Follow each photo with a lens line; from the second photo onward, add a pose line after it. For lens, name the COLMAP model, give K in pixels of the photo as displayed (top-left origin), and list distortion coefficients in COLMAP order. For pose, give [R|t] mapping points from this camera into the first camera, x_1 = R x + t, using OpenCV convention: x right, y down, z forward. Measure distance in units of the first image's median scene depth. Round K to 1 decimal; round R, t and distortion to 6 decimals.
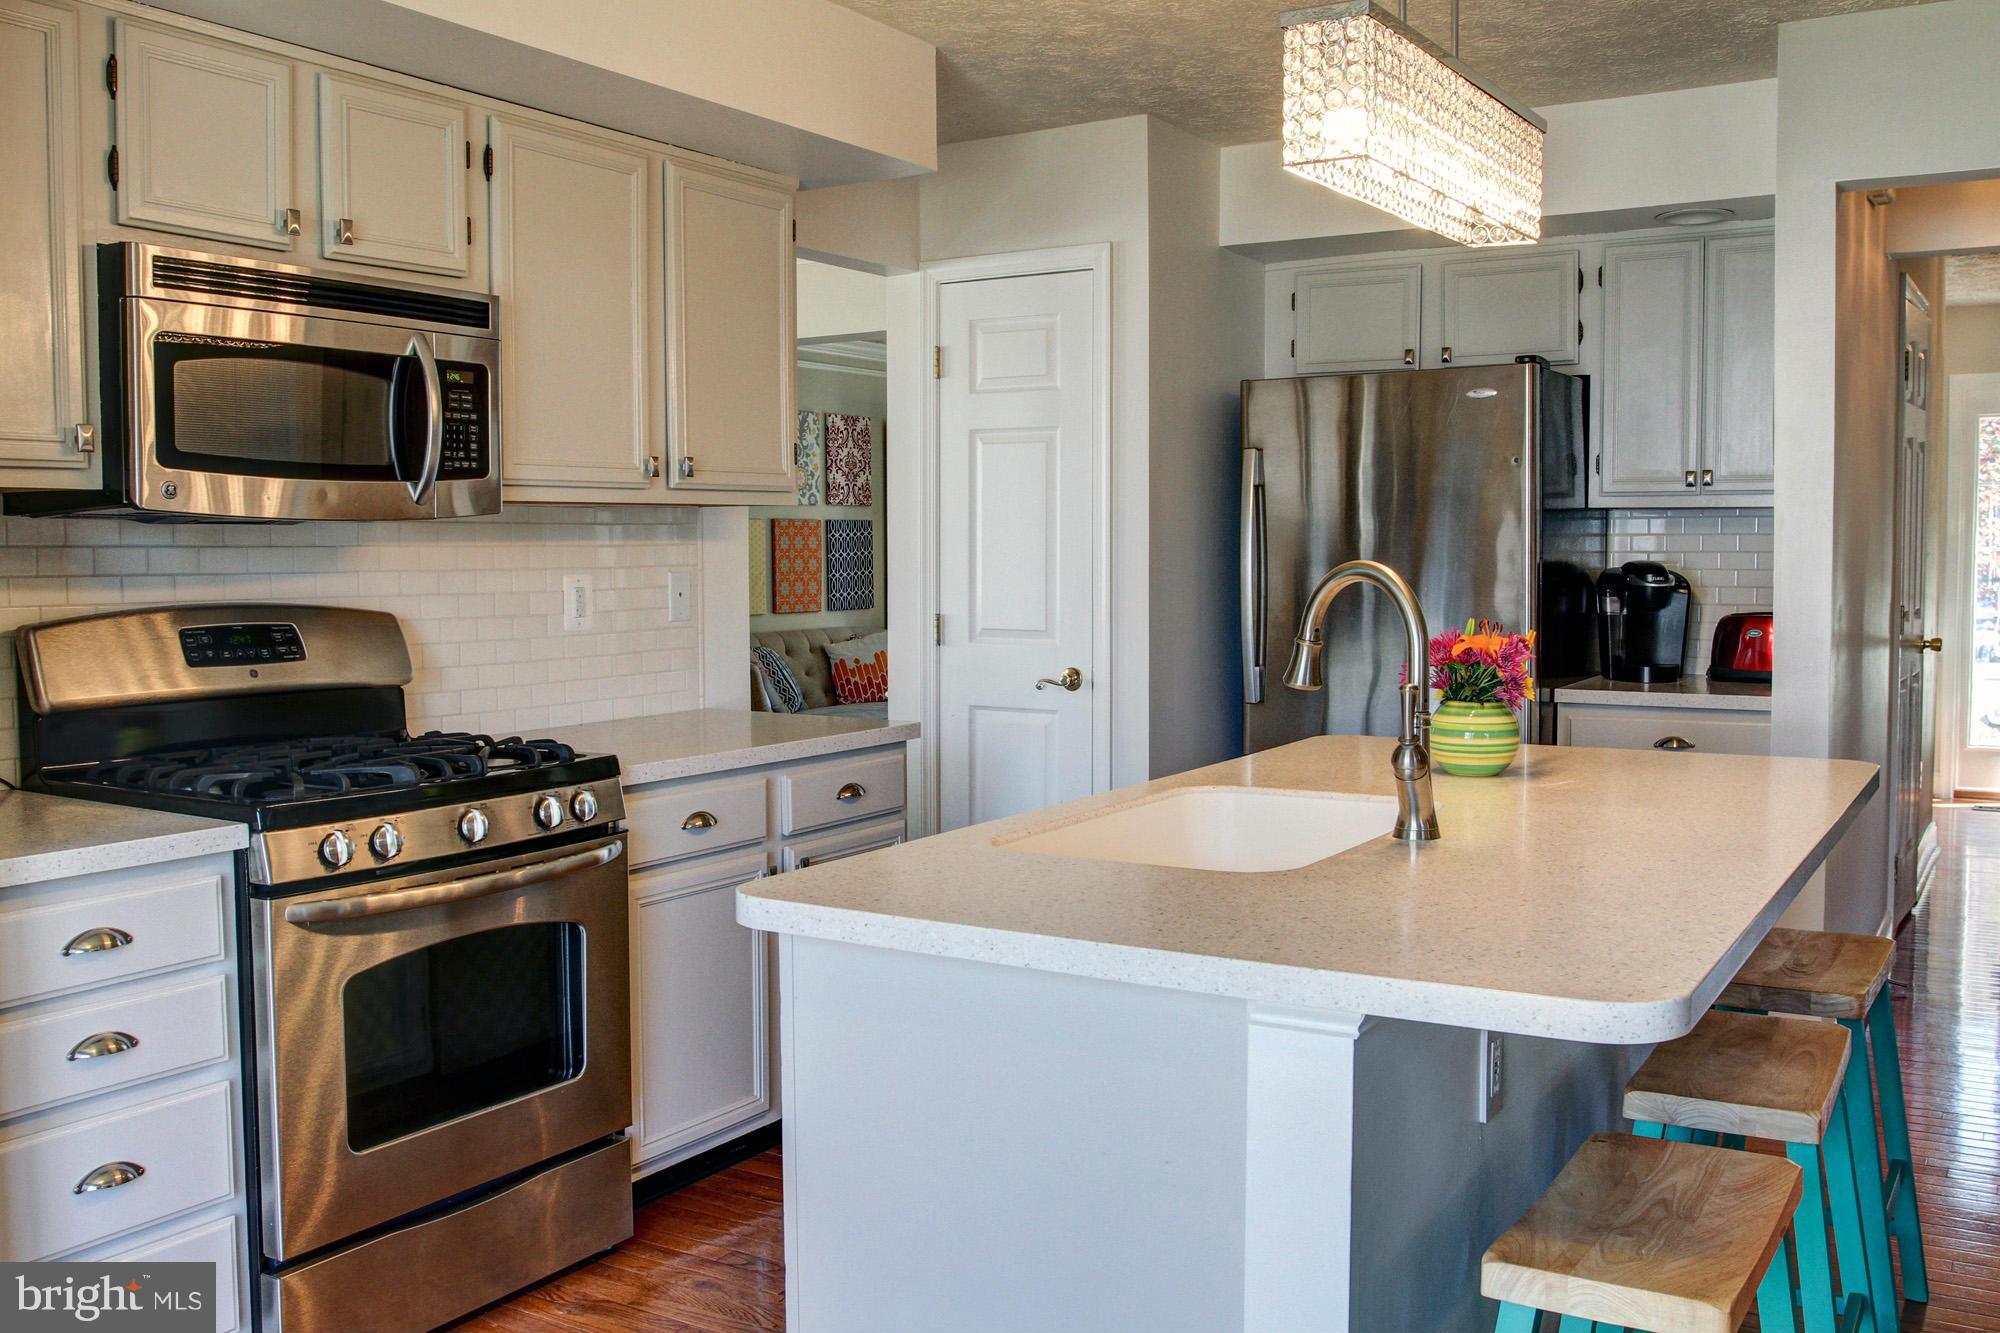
lens RADIAL K [[1766.1, 0, 1000.0], [0, 1766.1, 666.5], [0, 0, 1]] dist [-0.049365, 0.002105]
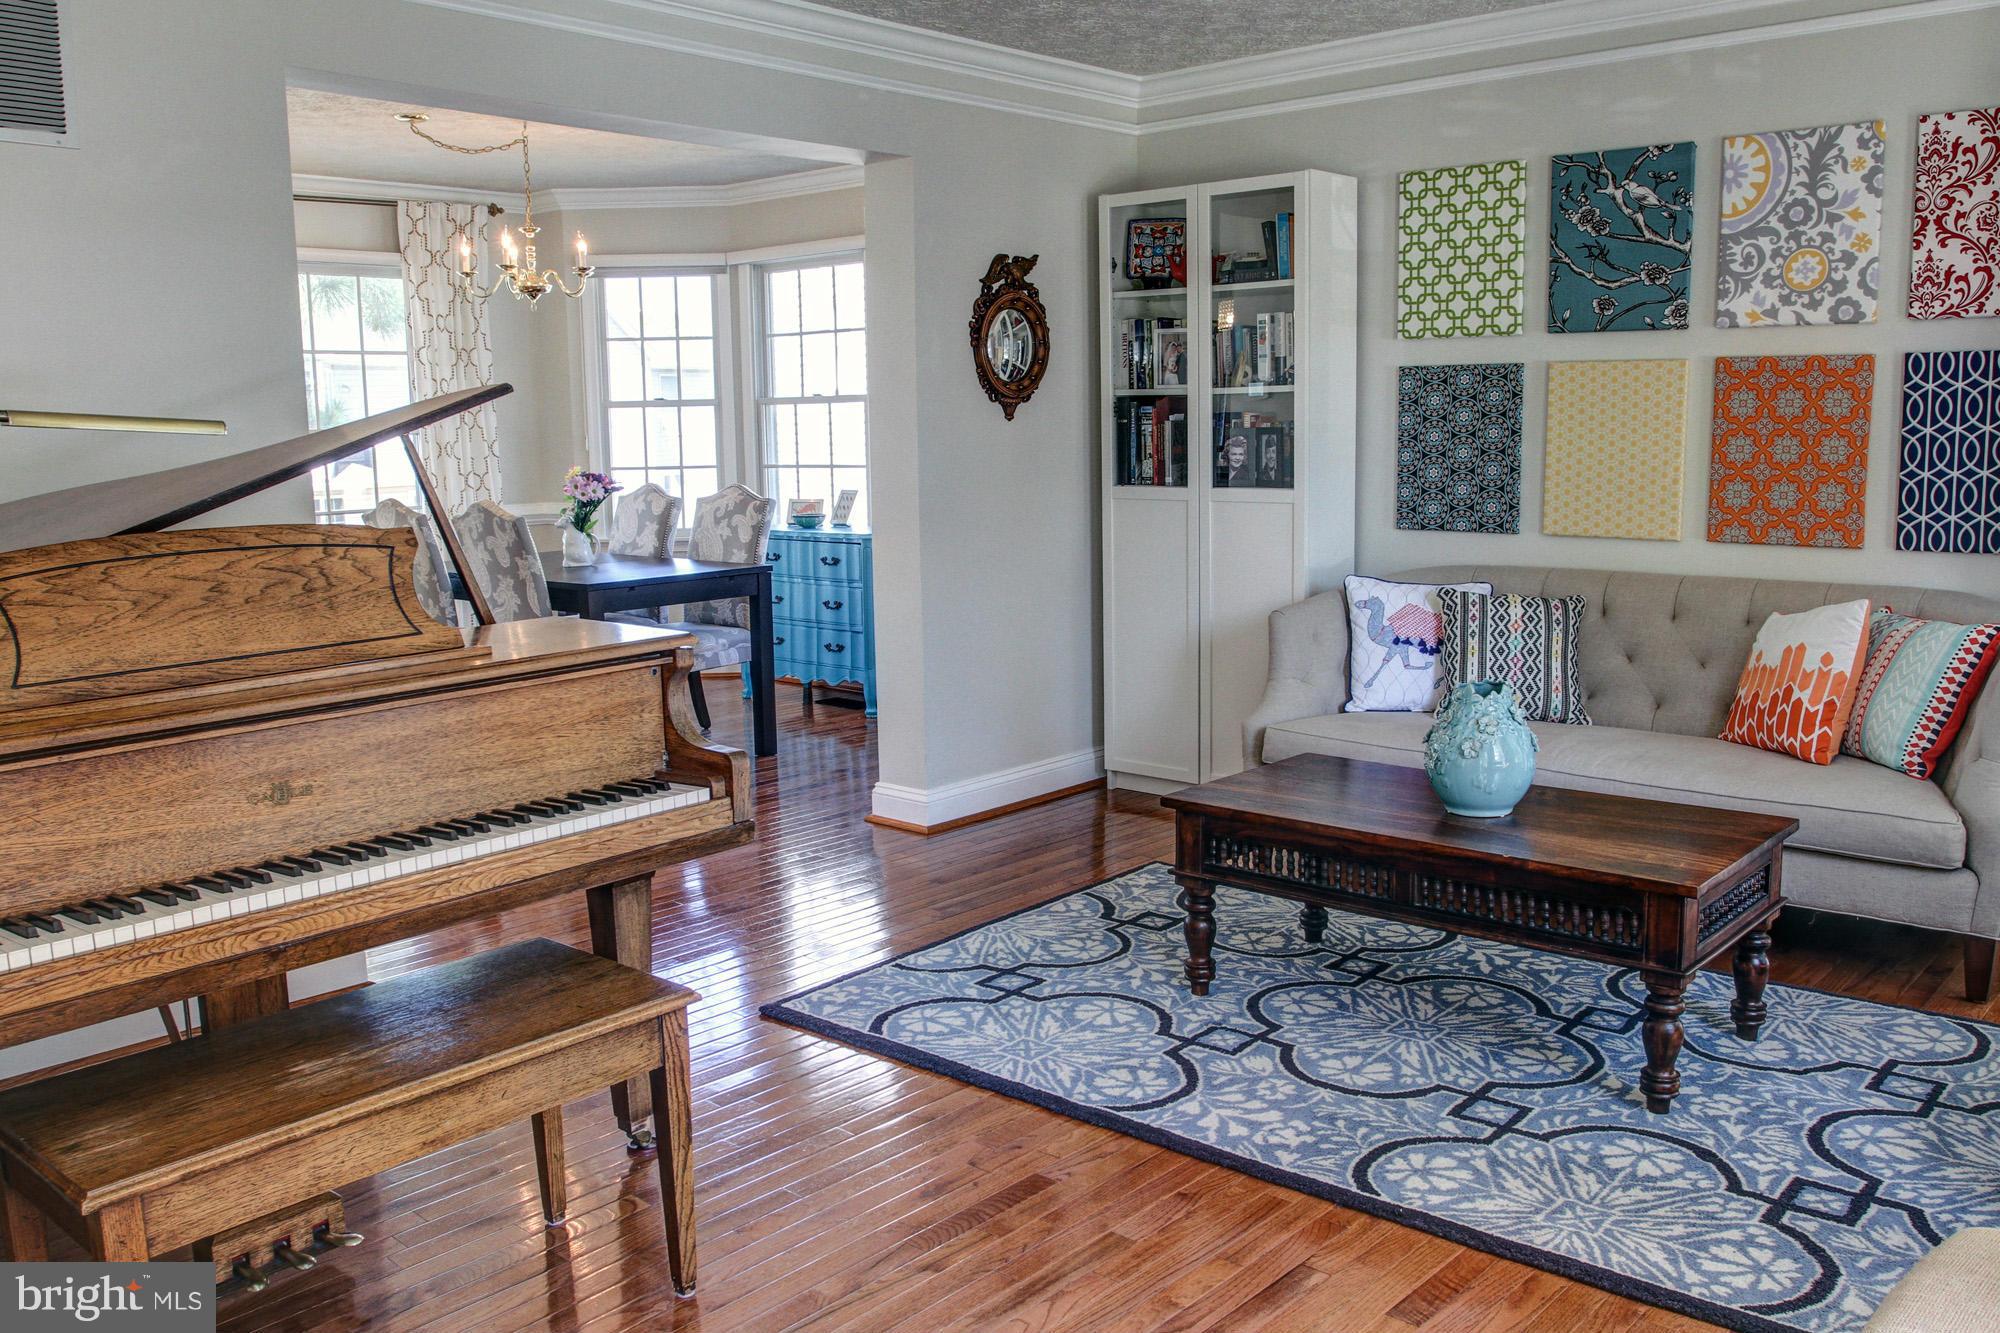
lens RADIAL K [[1766.1, 0, 1000.0], [0, 1766.1, 666.5], [0, 0, 1]] dist [-0.049365, 0.002105]
pose [[-0.205596, 0.149351, -0.967173, 2.219706], [-0.043232, 0.985935, 0.161439, -0.361852], [0.977682, 0.075004, -0.196248, 4.778795]]
